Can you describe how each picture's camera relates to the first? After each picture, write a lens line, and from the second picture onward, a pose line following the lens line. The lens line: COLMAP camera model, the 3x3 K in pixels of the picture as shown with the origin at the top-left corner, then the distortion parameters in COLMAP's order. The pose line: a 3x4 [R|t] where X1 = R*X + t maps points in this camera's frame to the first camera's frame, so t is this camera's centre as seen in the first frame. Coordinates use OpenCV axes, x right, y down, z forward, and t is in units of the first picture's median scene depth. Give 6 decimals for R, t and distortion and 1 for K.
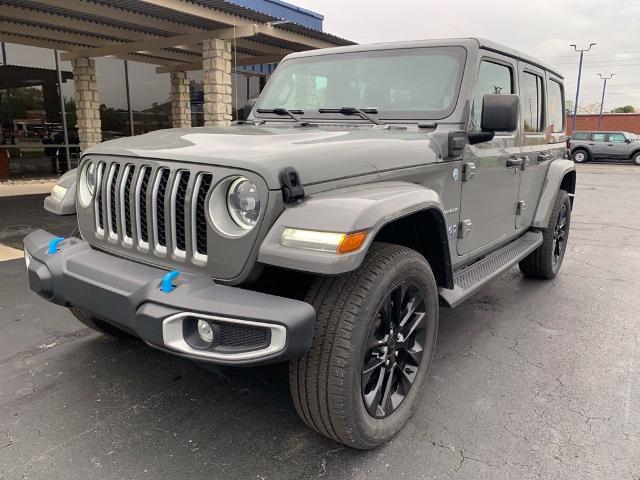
lens RADIAL K [[496.6, 0, 323.6], [0, 496.6, 243.9], [0, 0, 1]] dist [0.033812, -0.025337]
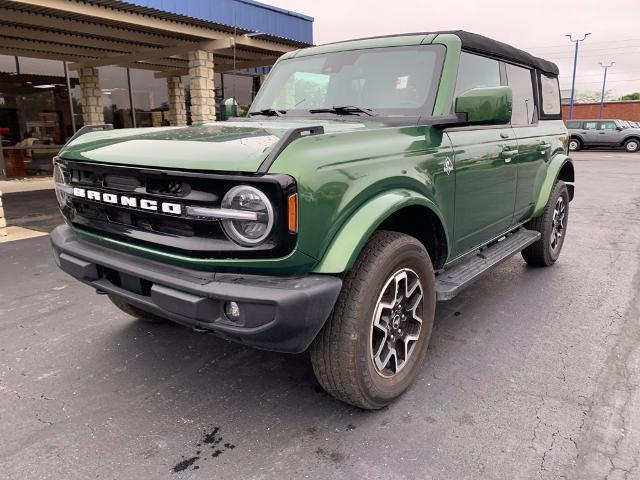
lens RADIAL K [[496.6, 0, 319.7], [0, 496.6, 239.2], [0, 0, 1]] dist [0.033812, -0.025337]
pose [[0.999474, -0.019307, -0.026045, 0.053735], [0.019316, 0.999813, 0.000082, 0.021094], [0.026038, -0.000585, 0.999661, -0.096384]]
